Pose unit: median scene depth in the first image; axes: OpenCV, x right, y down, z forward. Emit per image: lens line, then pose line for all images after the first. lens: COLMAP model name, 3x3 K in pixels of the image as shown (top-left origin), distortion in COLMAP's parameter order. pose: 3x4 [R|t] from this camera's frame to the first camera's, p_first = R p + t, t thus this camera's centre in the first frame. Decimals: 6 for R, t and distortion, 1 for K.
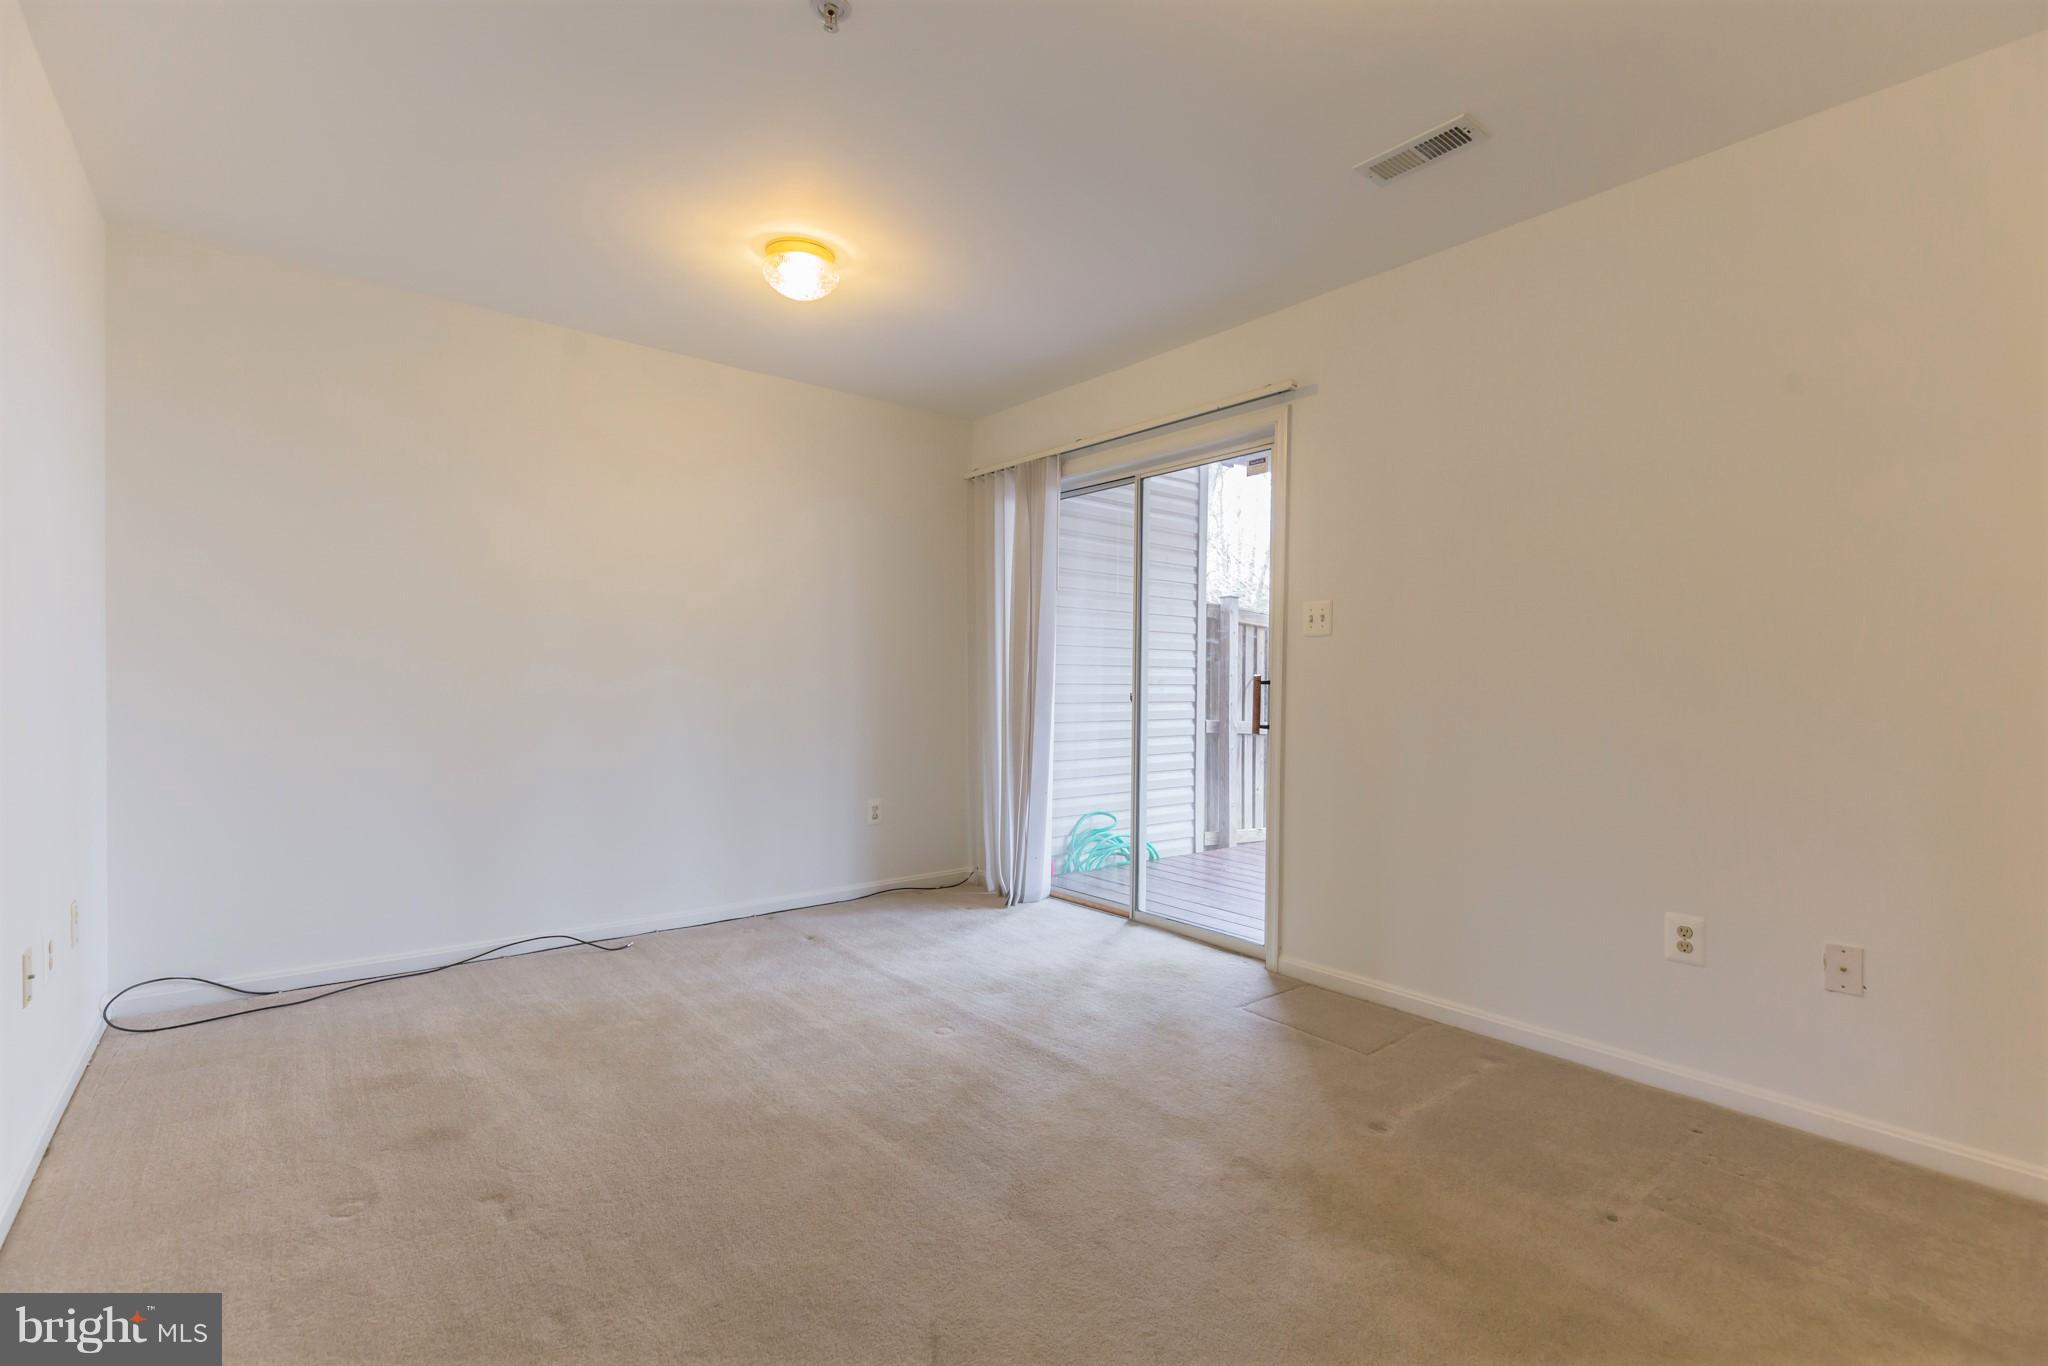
lens RADIAL K [[945.1, 0, 1024.0], [0, 945.1, 683.0], [0, 0, 1]] dist [0.004075, 0.000316]
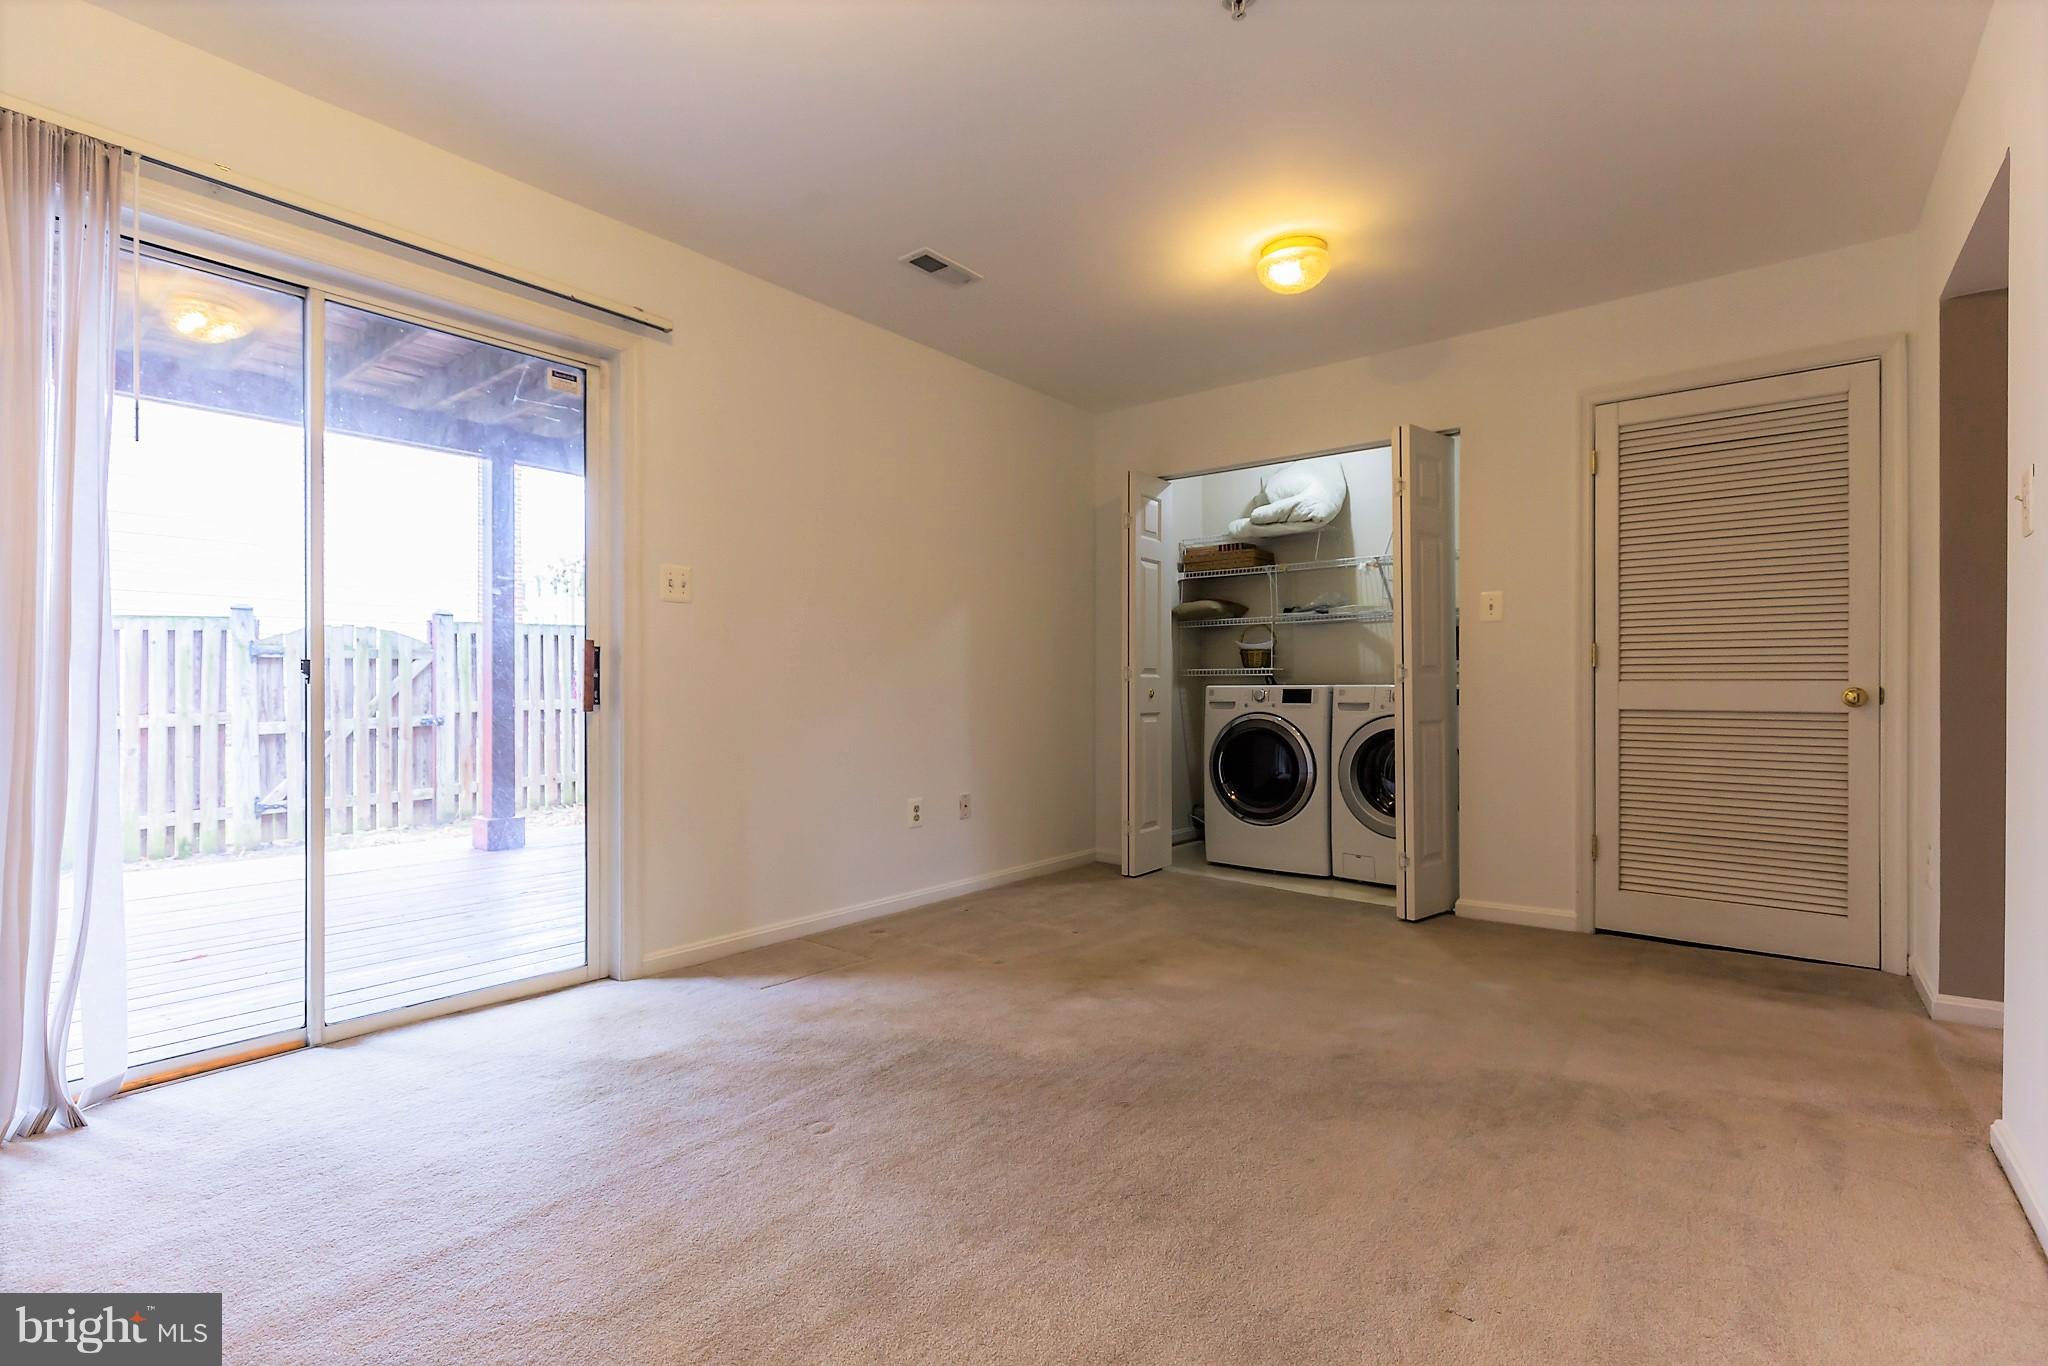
lens RADIAL K [[965.8, 0, 1016.2], [0, 965.8, 694.0], [0, 0, 1]] dist [-0.073267, 0.000168]
pose [[-0.234336, -0.007196, 0.972129, -0.796802], [0.014167, 0.999841, 0.010816, 0.041961], [-0.972052, 0.016306, -0.234197, 1.016313]]
